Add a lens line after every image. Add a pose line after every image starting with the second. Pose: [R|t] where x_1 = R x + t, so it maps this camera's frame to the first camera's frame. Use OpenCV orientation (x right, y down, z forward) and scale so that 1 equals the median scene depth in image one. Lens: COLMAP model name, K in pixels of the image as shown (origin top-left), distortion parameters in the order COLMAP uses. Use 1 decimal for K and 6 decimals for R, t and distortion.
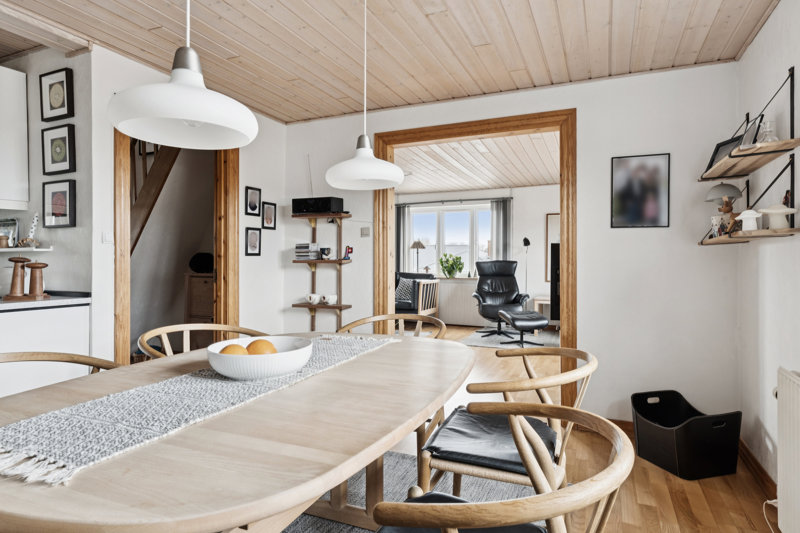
lens RADIAL K [[454.8, 0, 400.8], [0, 454.8, 260.5], [0, 0, 1]] dist [-0.004334, -0.000750]
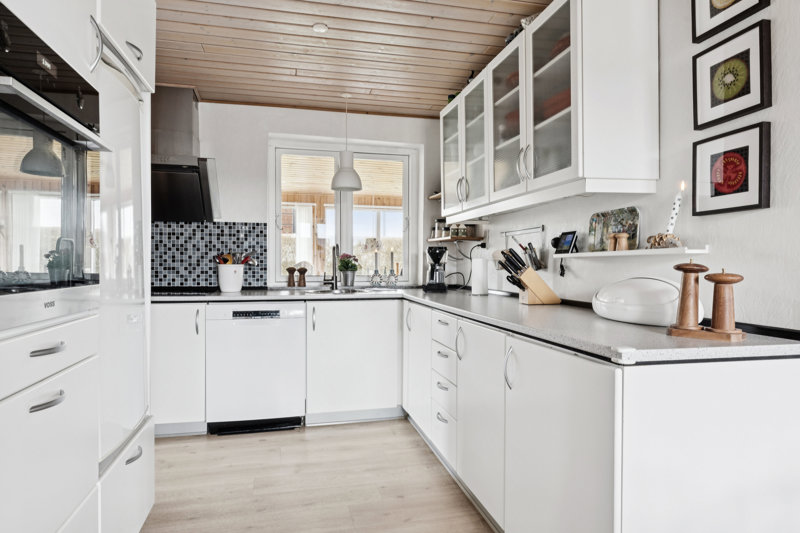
lens RADIAL K [[484.5, 0, 399.7], [0, 484.5, 266.5], [0, 0, 1]] dist [0.002003, 0.000474]
pose [[0.606049, 0.002981, -0.795422, -0.523506], [-0.006644, 0.999977, -0.001315, 0.000436], [0.795400, 0.006081, 0.606055, 0.292586]]
